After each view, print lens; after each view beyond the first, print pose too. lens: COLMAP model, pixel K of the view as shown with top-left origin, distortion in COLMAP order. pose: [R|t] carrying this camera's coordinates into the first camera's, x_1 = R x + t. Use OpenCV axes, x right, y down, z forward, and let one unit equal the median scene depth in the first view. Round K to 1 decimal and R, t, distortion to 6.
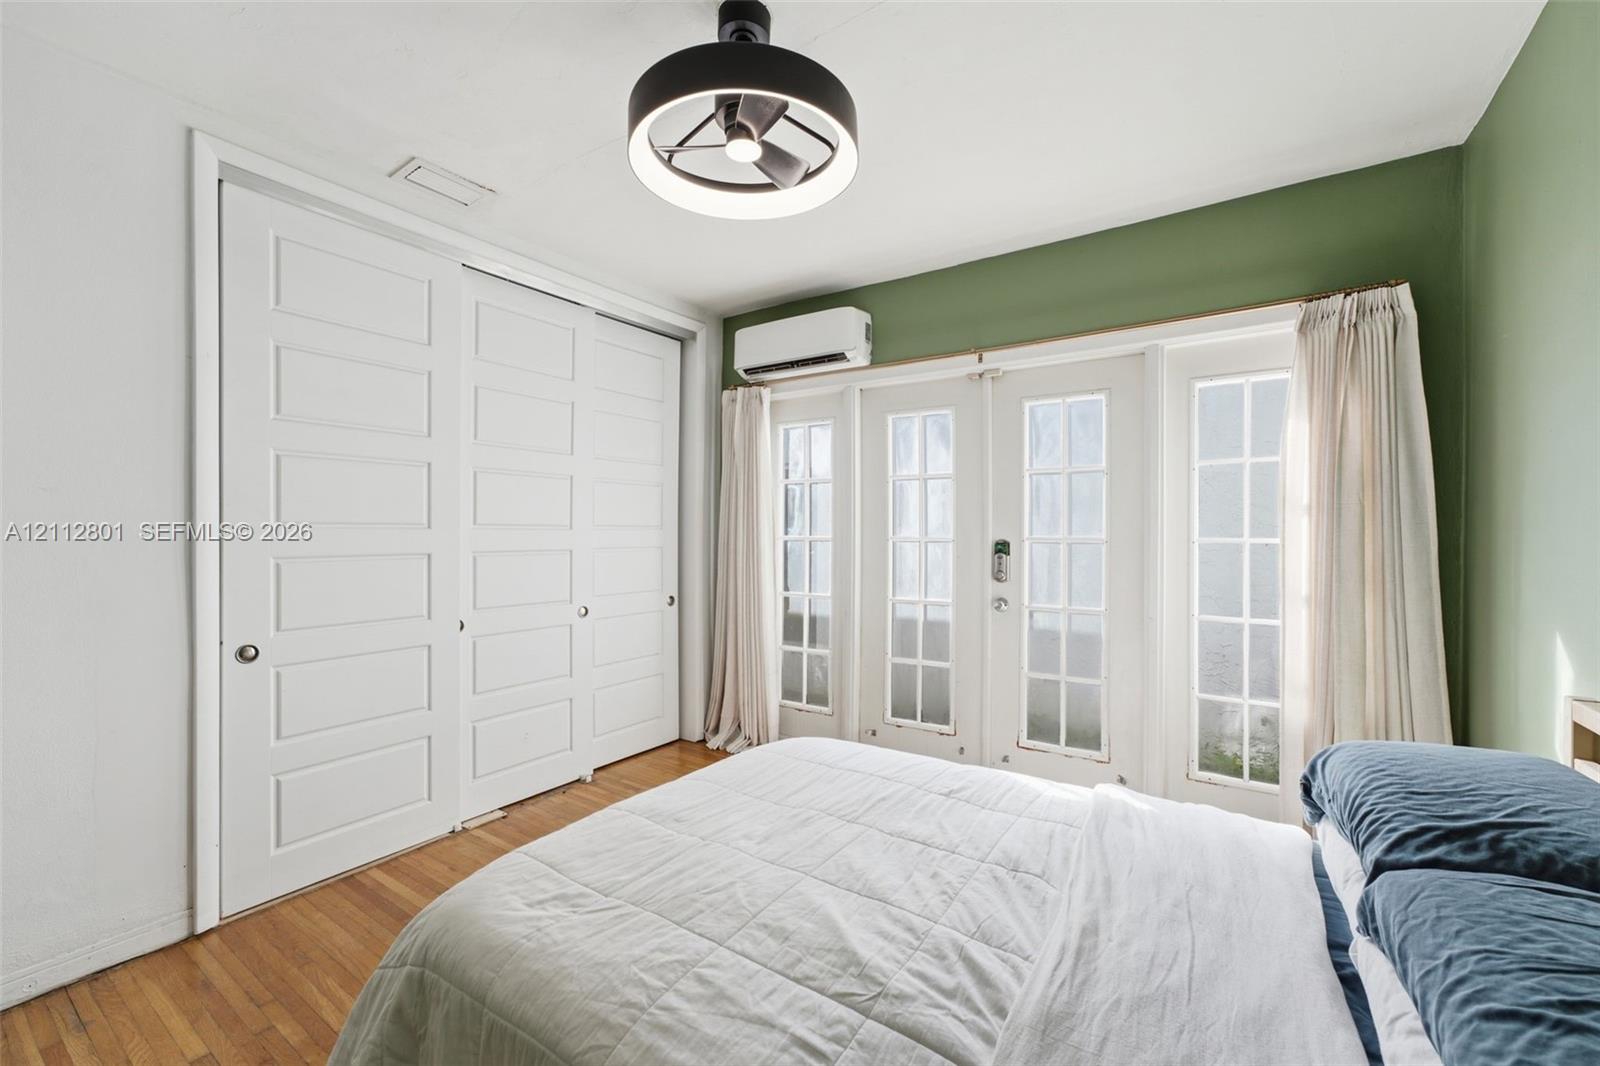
lens RADIAL K [[641.8, 0, 805.1], [0, 641.8, 535.8], [0, 0, 1]] dist [-0.018423, 0.000305]
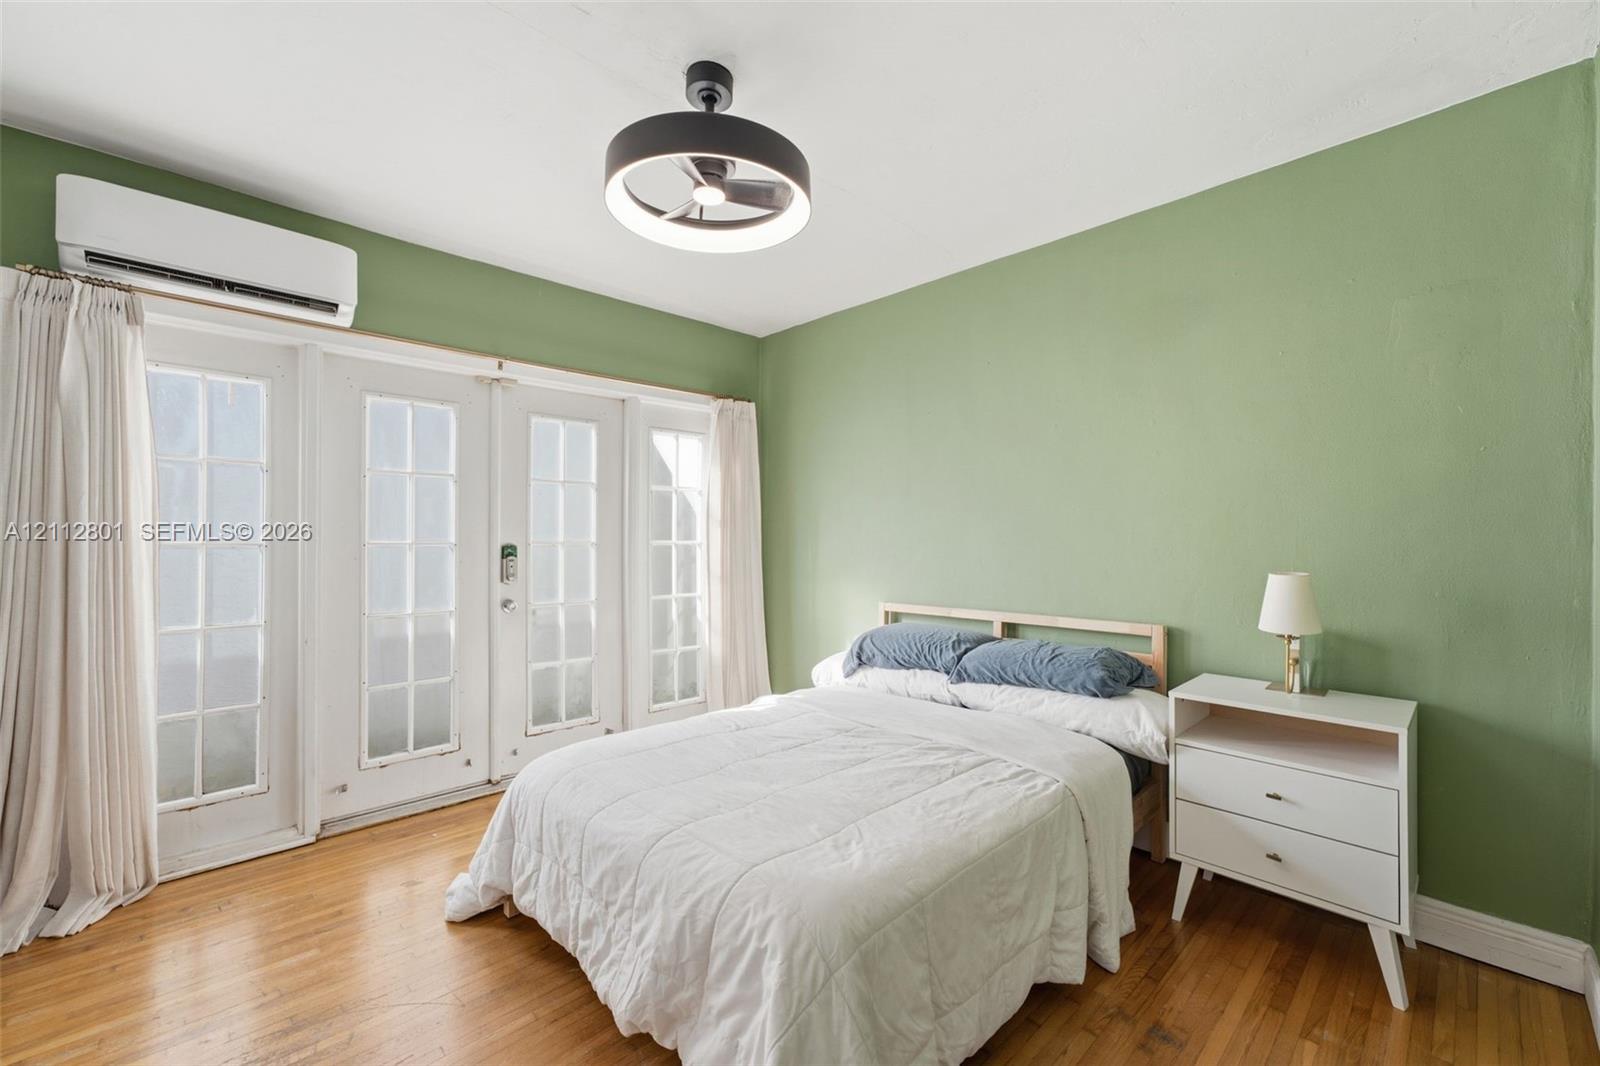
lens RADIAL K [[641.8, 0, 804.7], [0, 641.8, 535.3], [0, 0, 1]] dist [-0.018423, 0.000305]
pose [[0.221068, -0.000082, 0.975258, -0.606341], [-0.002285, 0.999997, 0.000602, -0.009181], [-0.975256, -0.002361, 0.221067, 0.304982]]
